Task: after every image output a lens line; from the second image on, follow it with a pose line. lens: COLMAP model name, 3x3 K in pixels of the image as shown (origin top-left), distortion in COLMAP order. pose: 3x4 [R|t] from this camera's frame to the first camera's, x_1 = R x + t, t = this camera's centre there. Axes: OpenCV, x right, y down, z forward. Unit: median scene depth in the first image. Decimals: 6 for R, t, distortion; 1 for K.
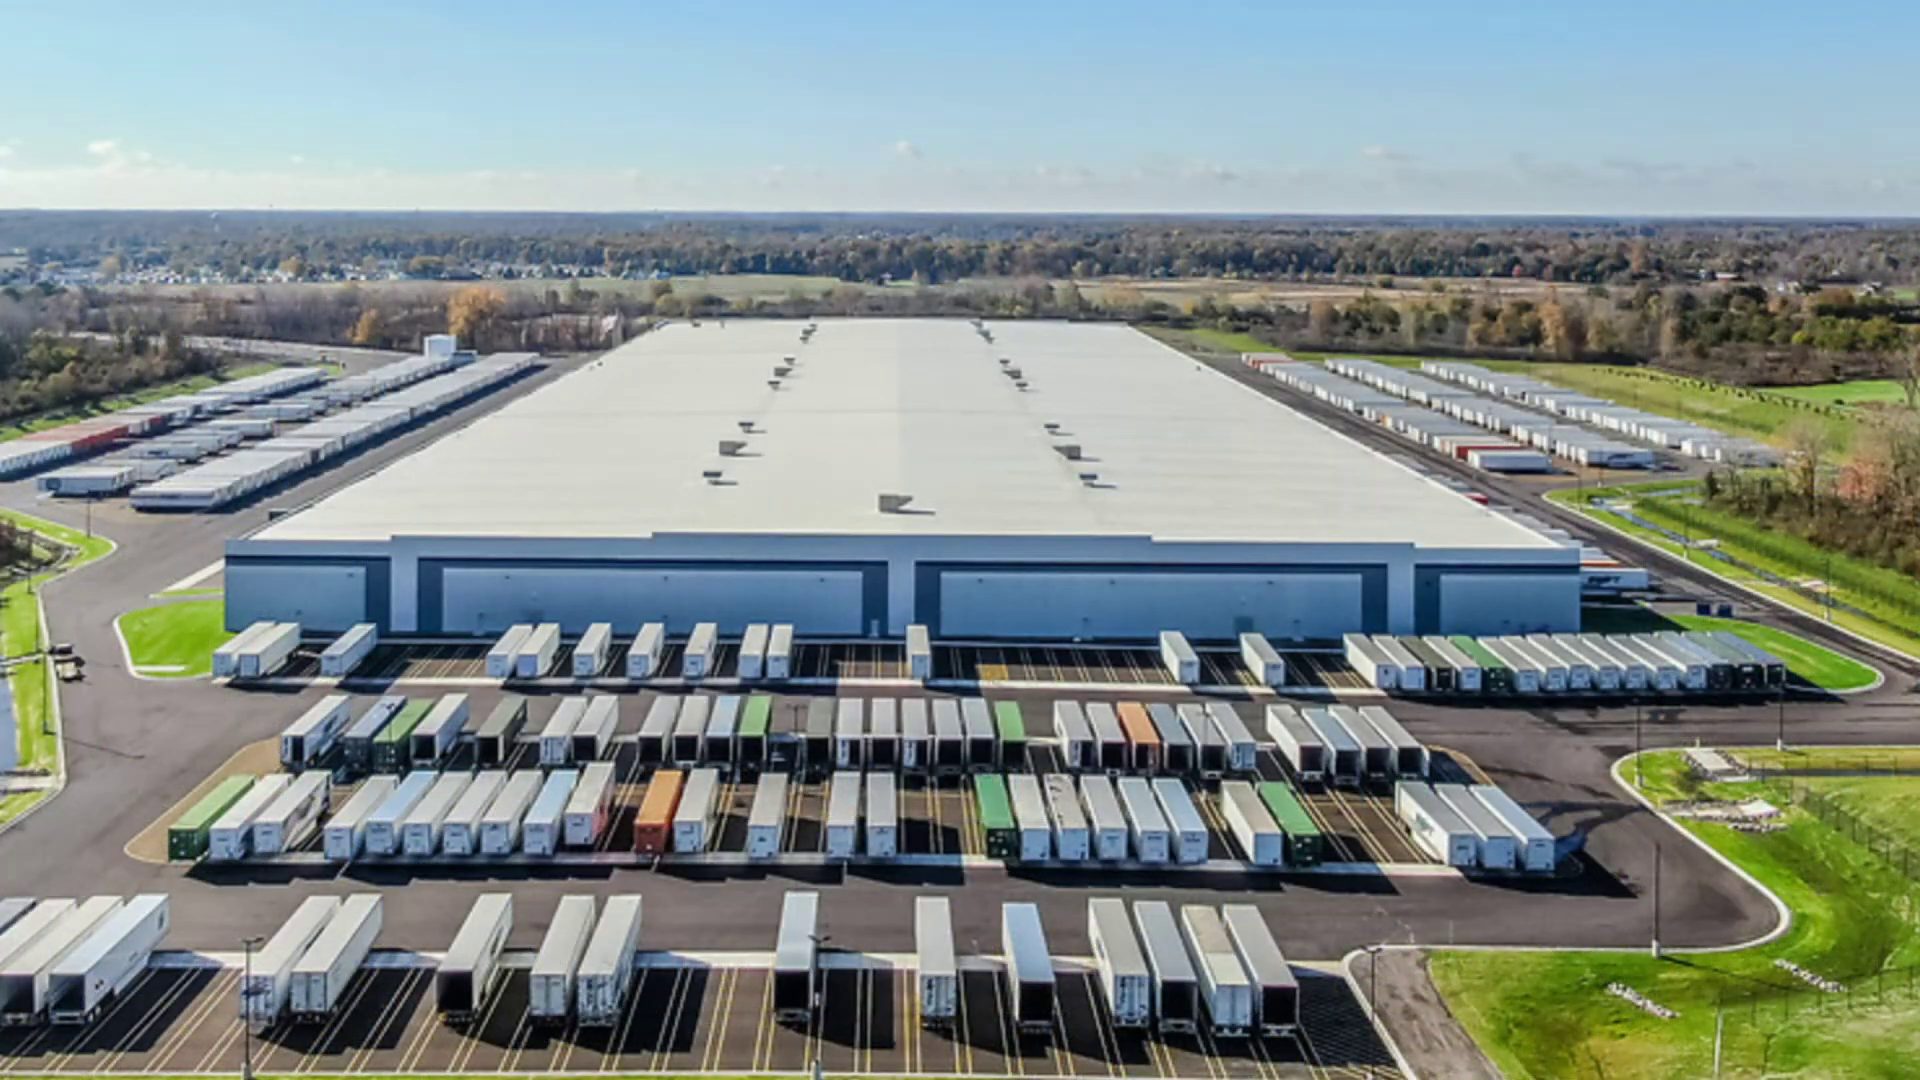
lens RADIAL K [[1367.6, 0, 960.0], [0, 1367.6, 540.0], [0, 0, 1]] dist [0.004572, -0.002677]
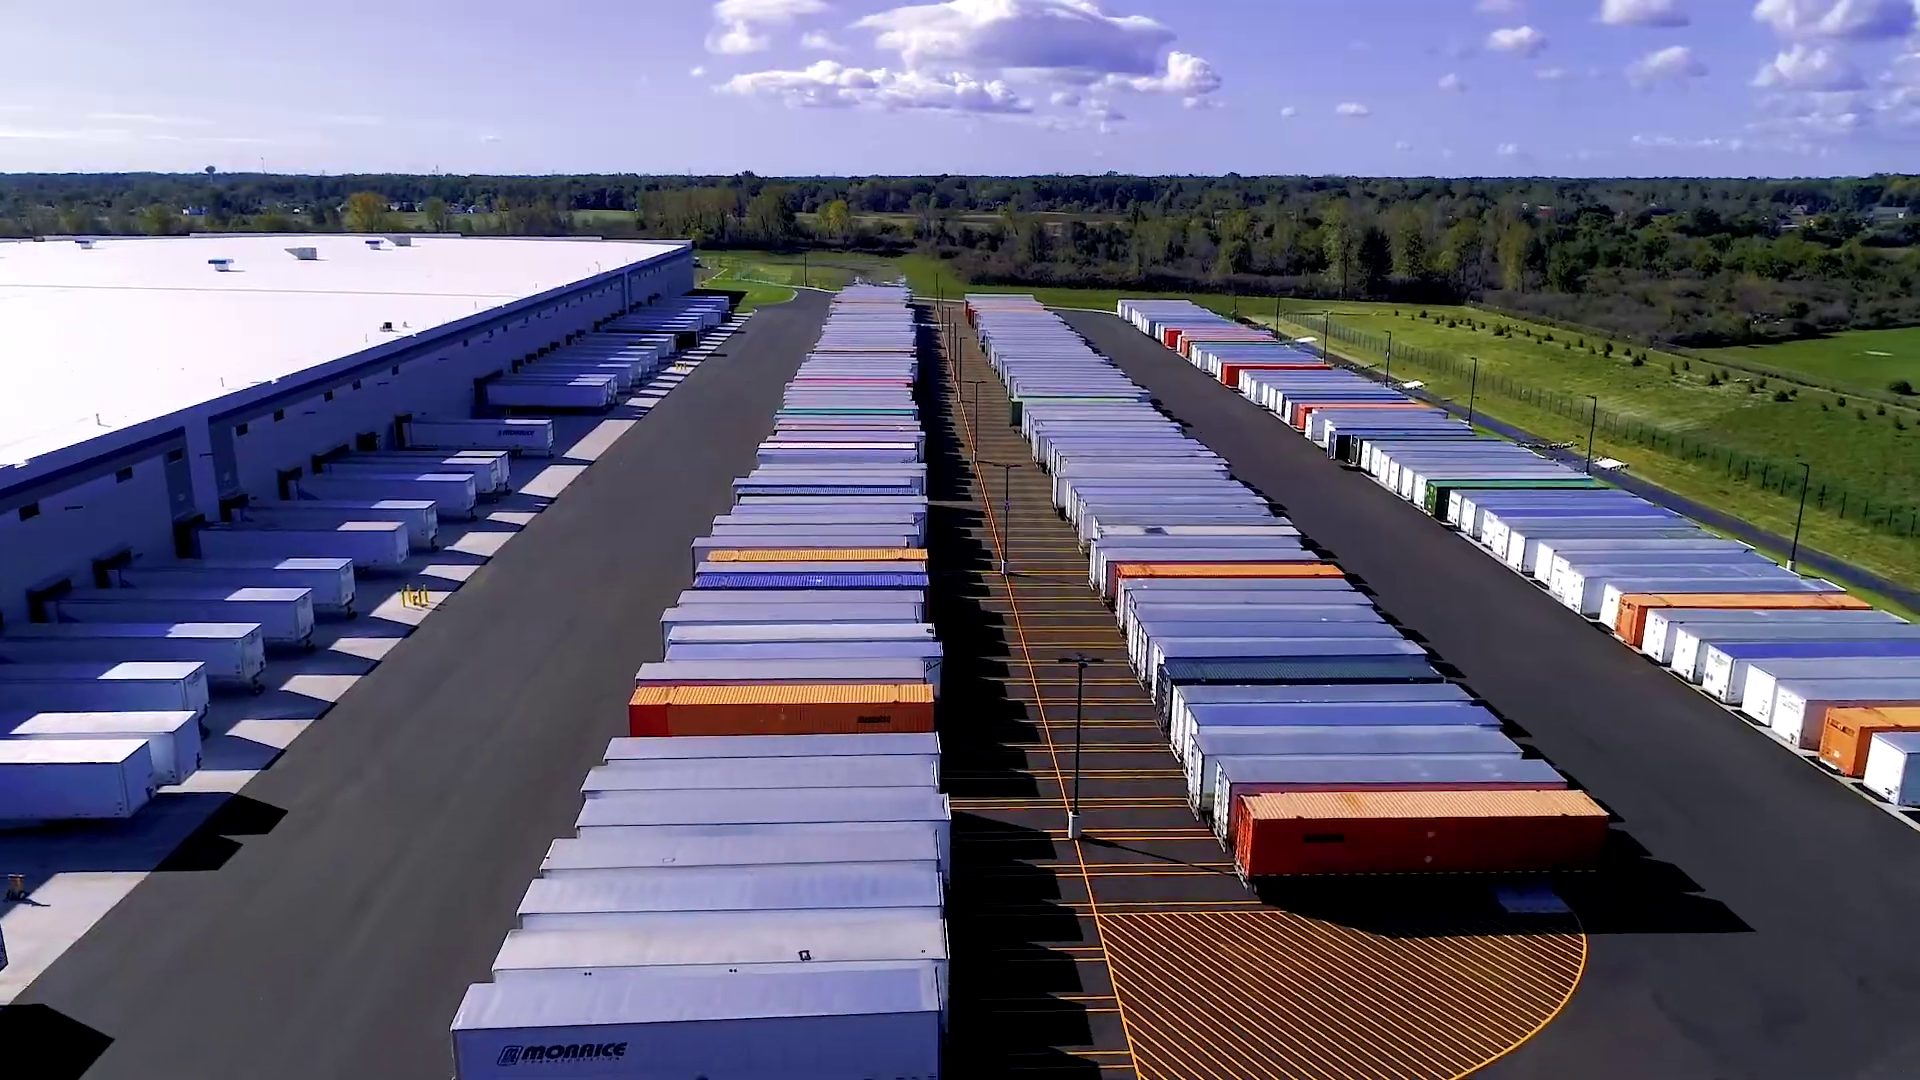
lens RADIAL K [[1367.6, 0, 960.0], [0, 1367.6, 540.0], [0, 0, 1]] dist [0.004572, -0.002677]
pose [[0.994508, -0.021684, 0.102393, 0.205545], [0.017123, 0.998830, 0.045217, -0.054445], [-0.103254, -0.043216, 0.993716, 0.415204]]
